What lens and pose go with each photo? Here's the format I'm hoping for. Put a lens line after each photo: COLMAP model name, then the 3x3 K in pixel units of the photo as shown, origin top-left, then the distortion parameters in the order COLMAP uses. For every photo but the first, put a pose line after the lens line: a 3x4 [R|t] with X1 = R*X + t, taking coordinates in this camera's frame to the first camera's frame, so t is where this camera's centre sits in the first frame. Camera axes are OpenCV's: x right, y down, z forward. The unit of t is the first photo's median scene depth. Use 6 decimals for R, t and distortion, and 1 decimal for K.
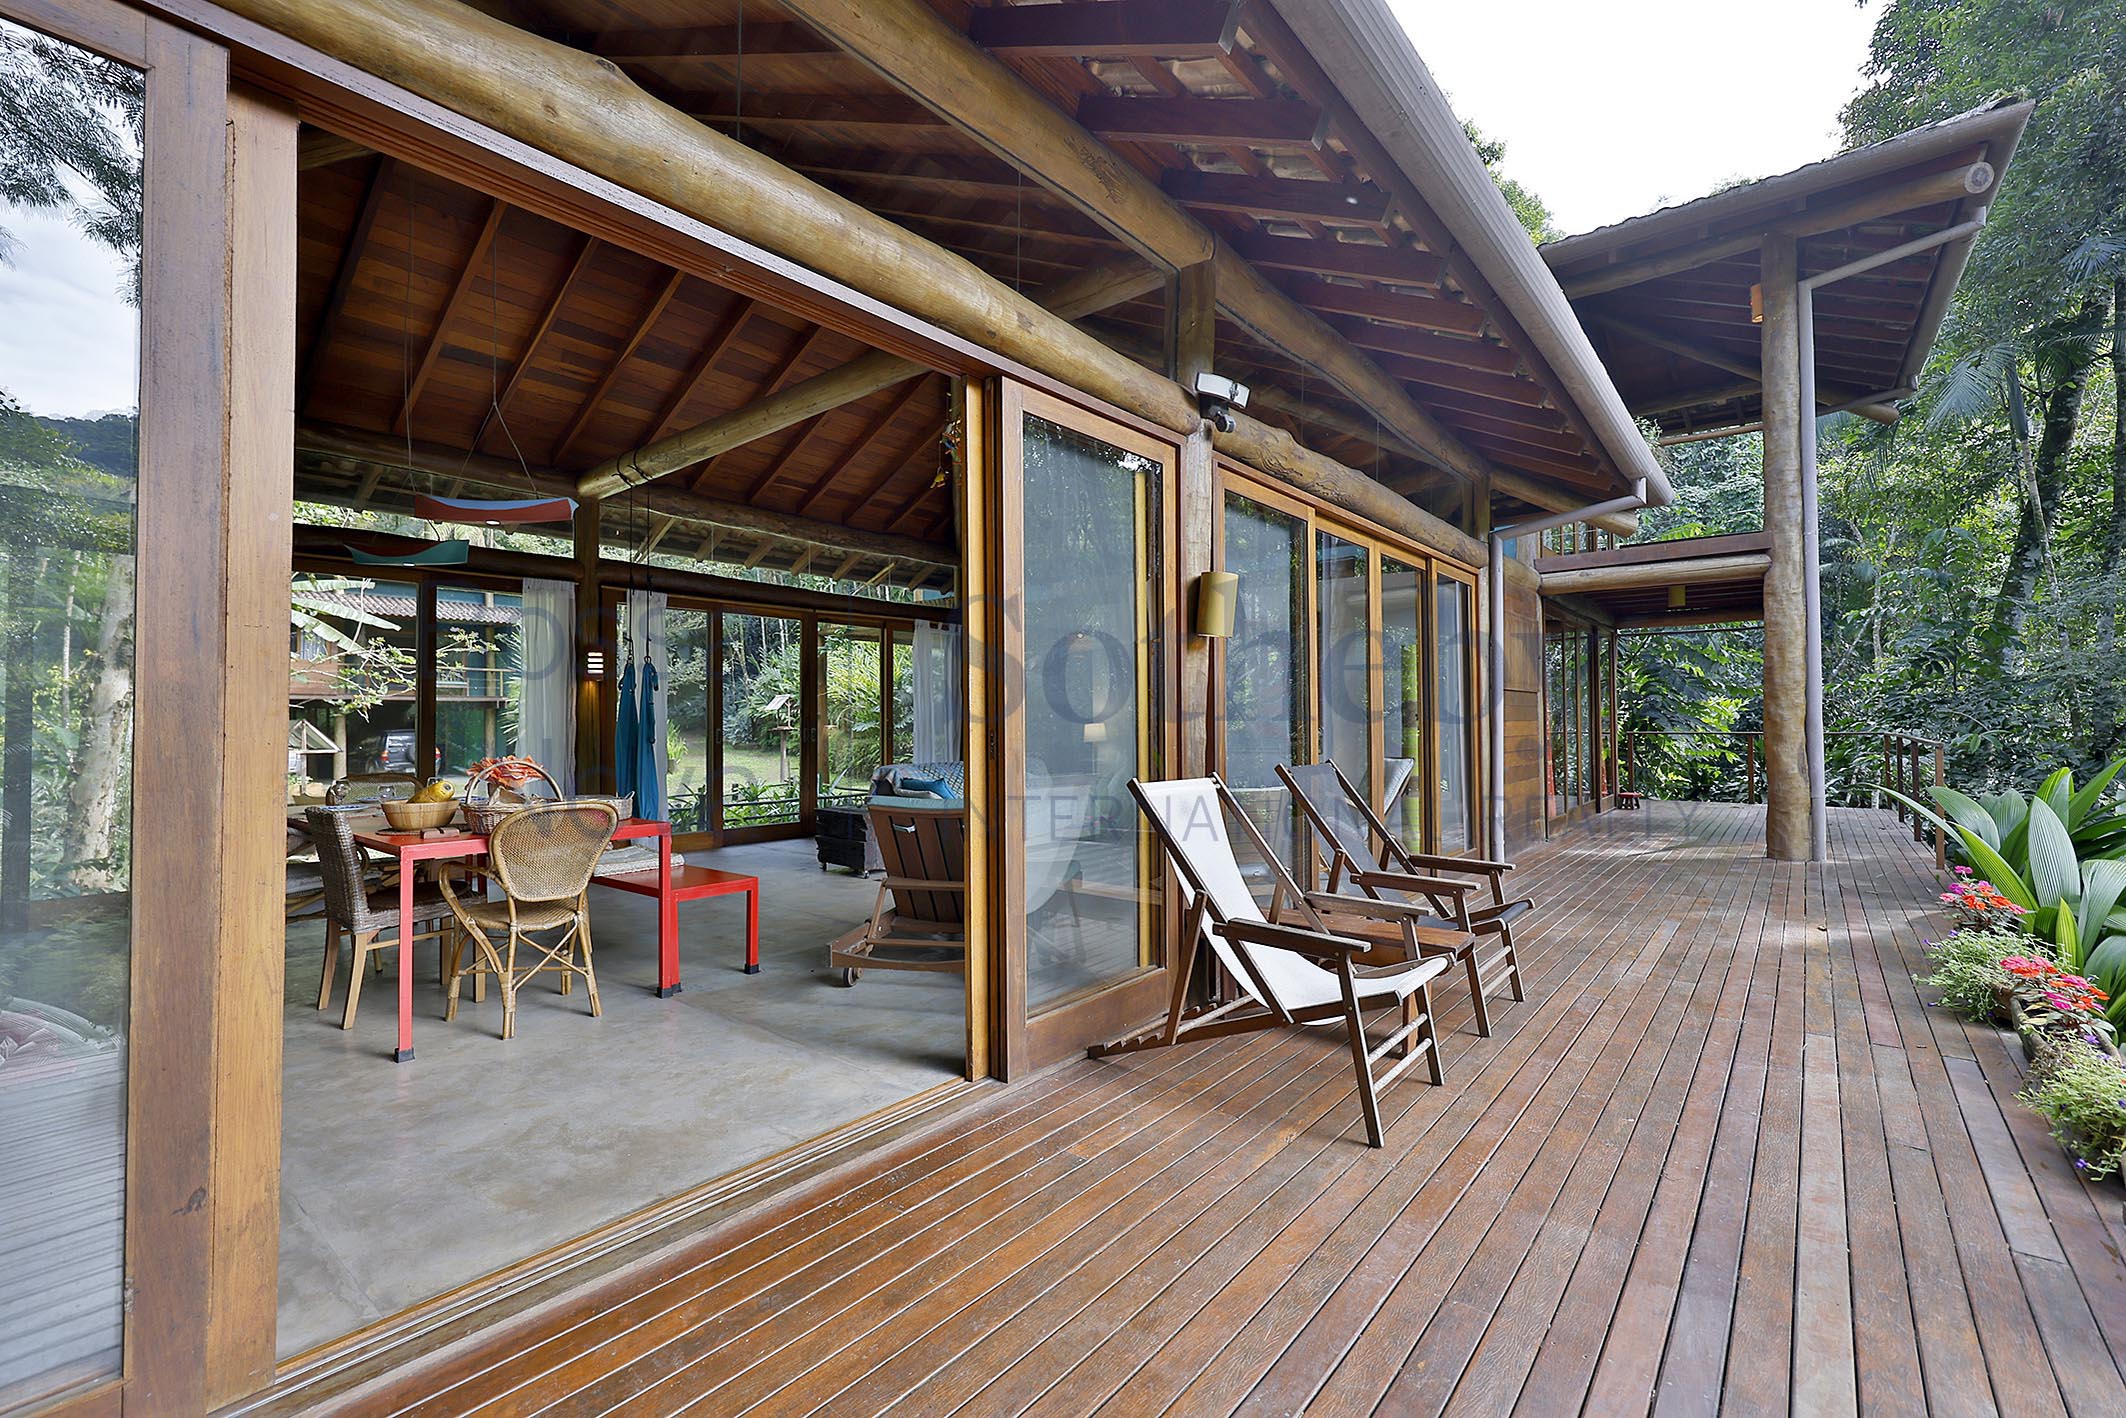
lens RADIAL K [[903.2, 0, 1055.2], [0, 903.2, 706.9], [0, 0, 1]] dist [-0.000575, -0.000043]
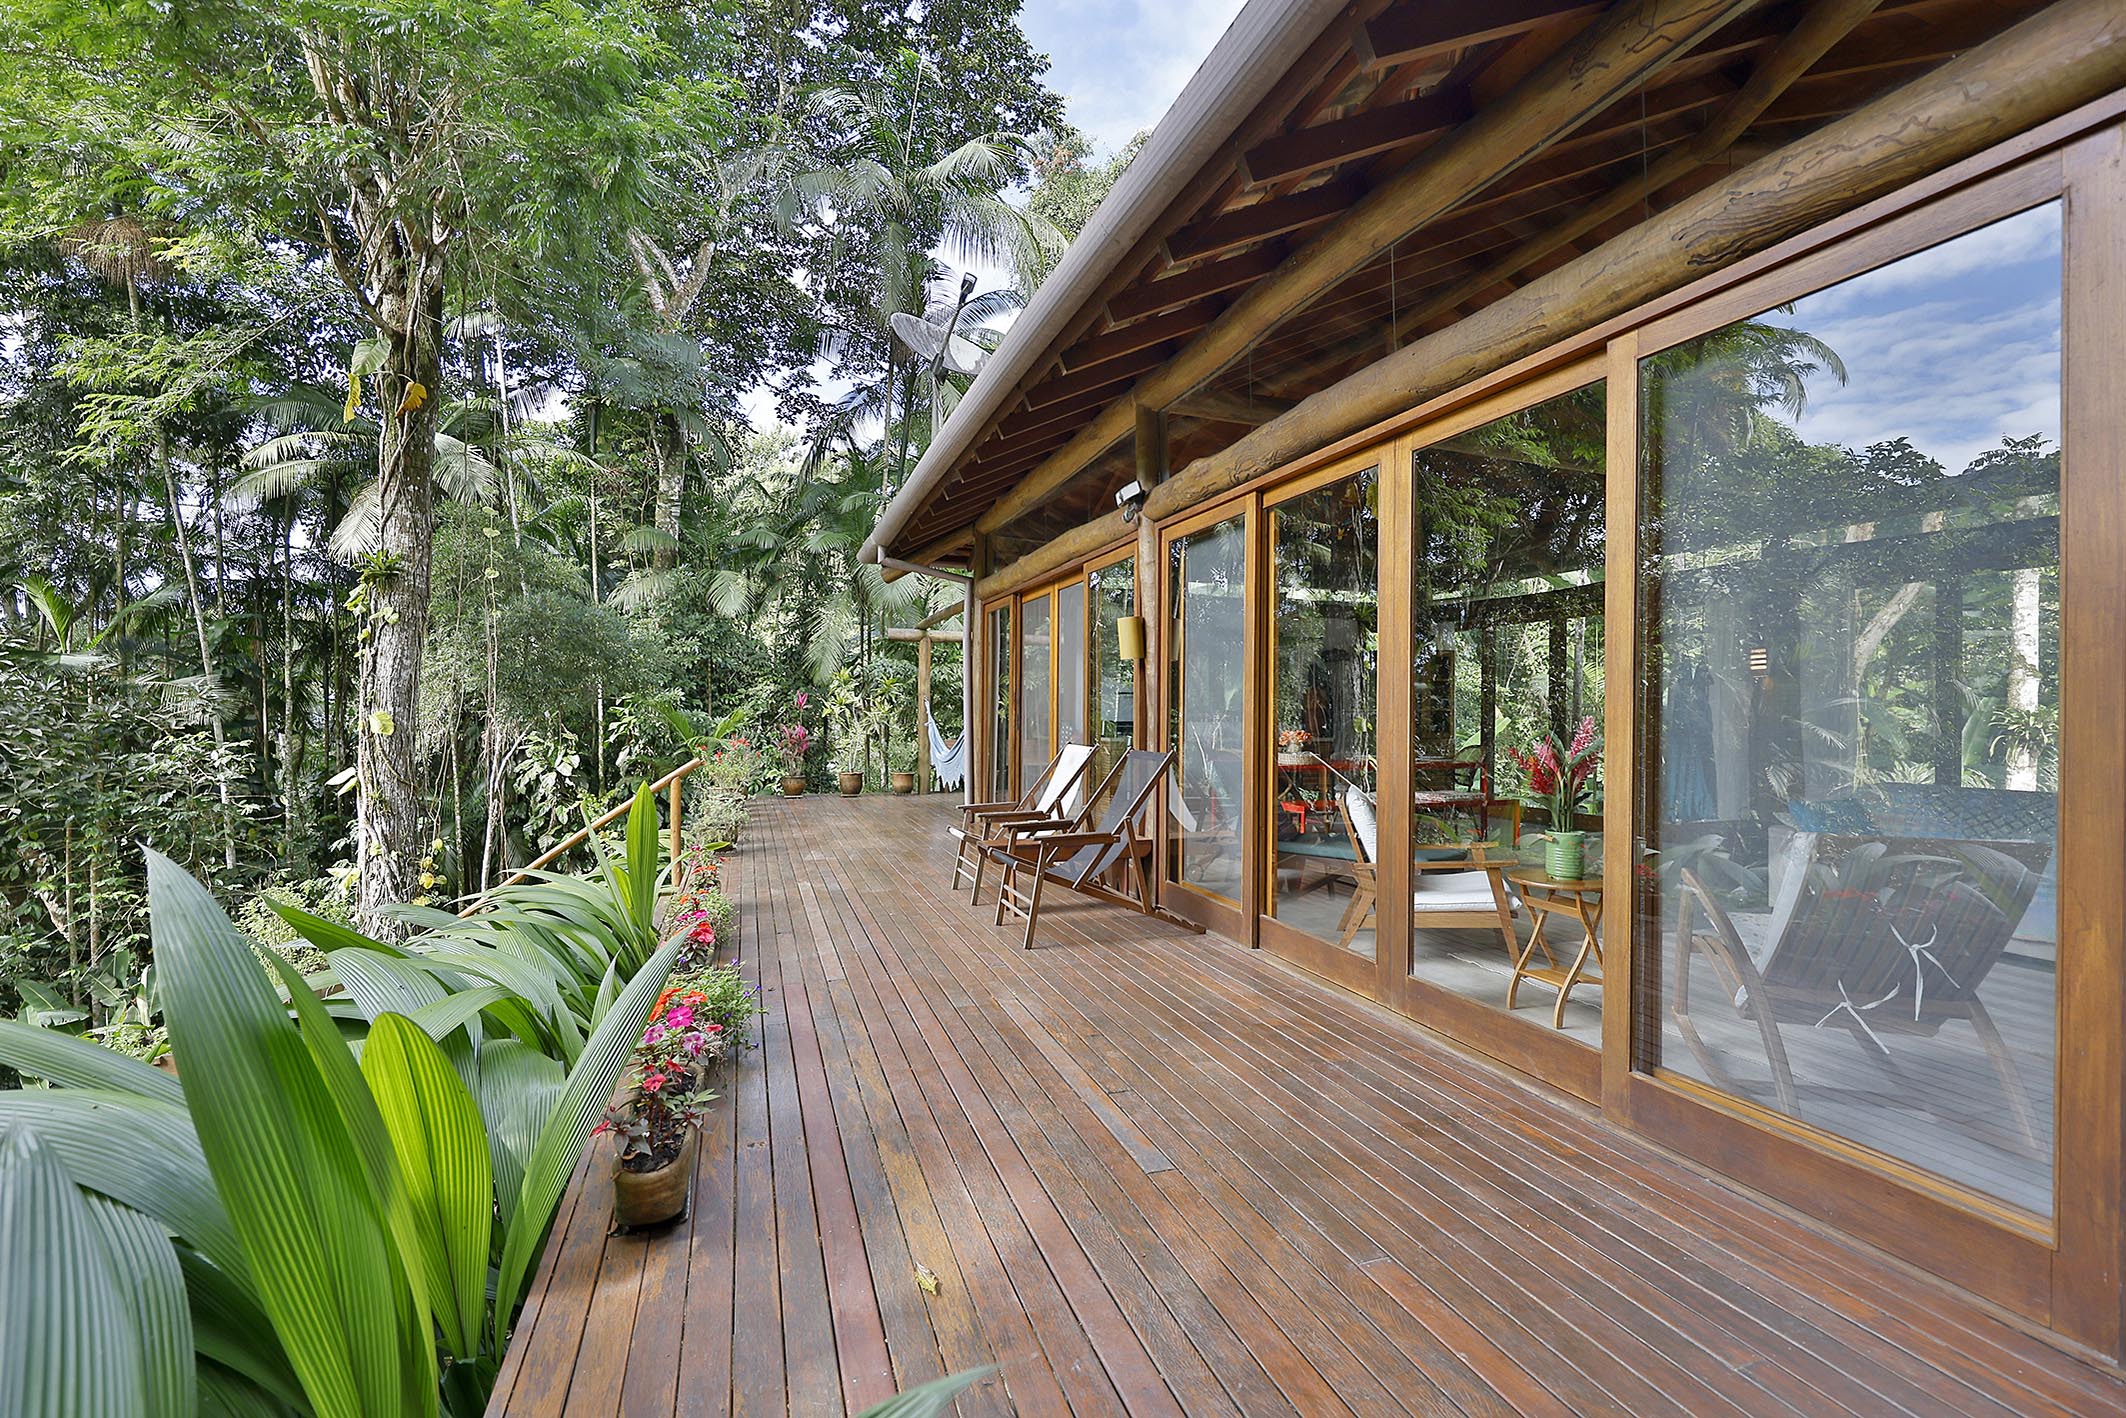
lens RADIAL K [[906.0, 0, 1060.3], [0, 906.0, 703.7], [0, 0, 1]] dist [-0.002744, -0.000256]
pose [[-0.509908, -0.003252, -0.860223, 1.488838], [0.010489, 0.999895, -0.009997, 0.009842], [0.860165, -0.014121, -0.509820, 1.610845]]
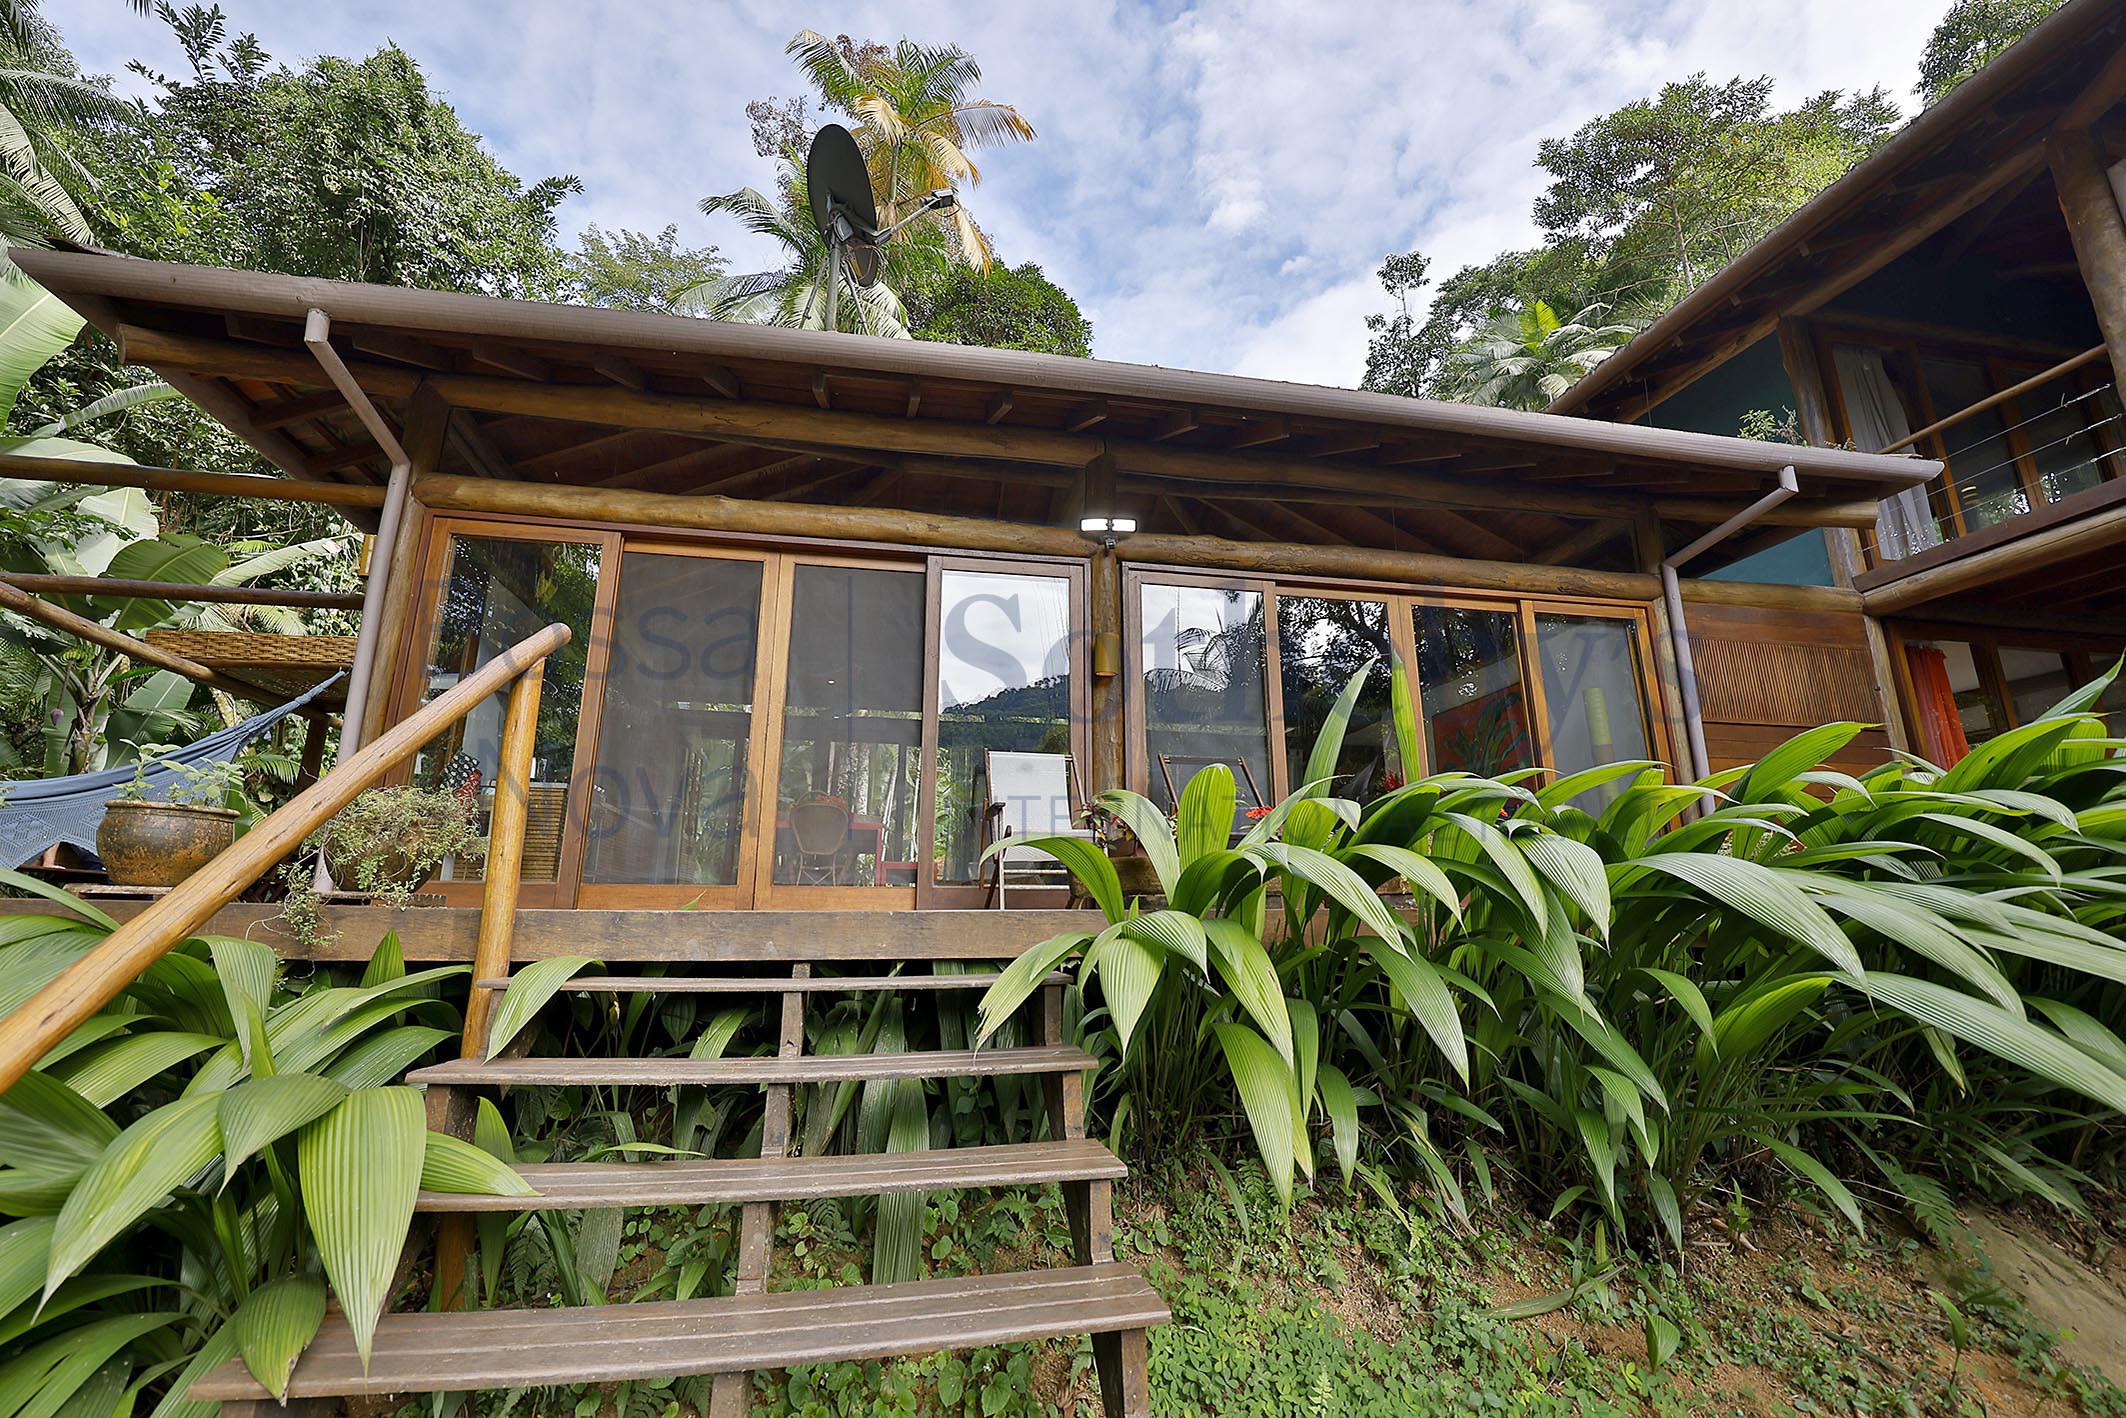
lens RADIAL K [[903.2, 0, 1055.2], [0, 903.2, 706.9], [0, 0, 1]] dist [-0.000575, -0.000043]
pose [[0.775131, -0.146669, -0.614541, 1.029977], [0.006006, 0.974348, -0.224968, 0.319668], [0.631772, 0.170688, 0.756128, -0.217795]]
